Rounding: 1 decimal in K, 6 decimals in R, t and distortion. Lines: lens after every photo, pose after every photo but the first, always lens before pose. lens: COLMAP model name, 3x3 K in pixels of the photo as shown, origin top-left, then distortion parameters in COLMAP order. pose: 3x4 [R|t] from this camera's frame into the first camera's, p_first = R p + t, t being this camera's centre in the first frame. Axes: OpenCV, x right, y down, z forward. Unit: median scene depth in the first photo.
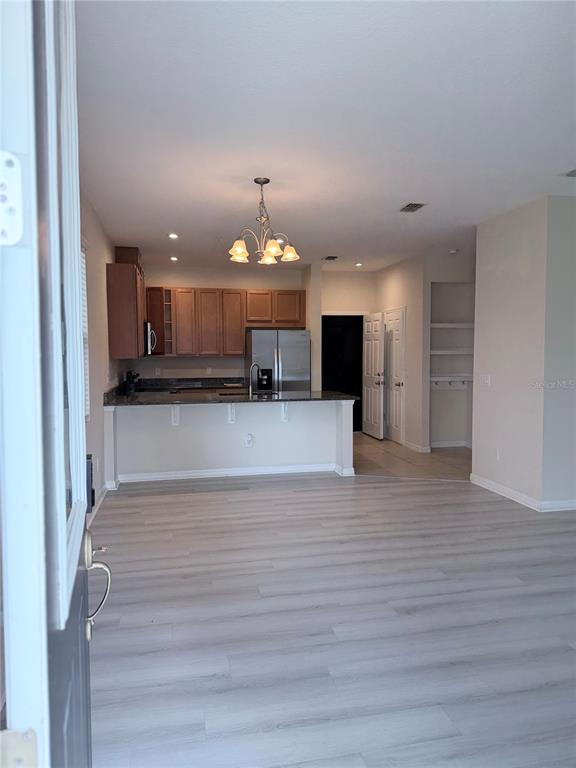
lens RADIAL K [[532.8, 0, 288.2], [0, 532.8, 383.0], [0, 0, 1]] dist [0.005281, -0.009016]
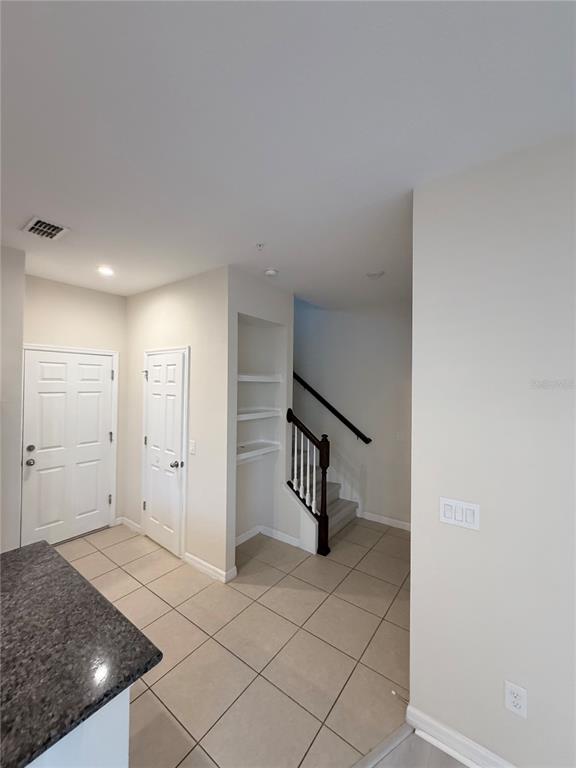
lens RADIAL K [[306.9, 0, 292.0], [0, 306.9, 379.6], [0, 0, 1]] dist [0.004341, 0.000094]
pose [[0.732524, 0.020496, 0.680433, 0.058944], [0.021412, 0.998358, -0.053124, -0.083045], [-0.680404, 0.053484, 0.730883, 0.669451]]
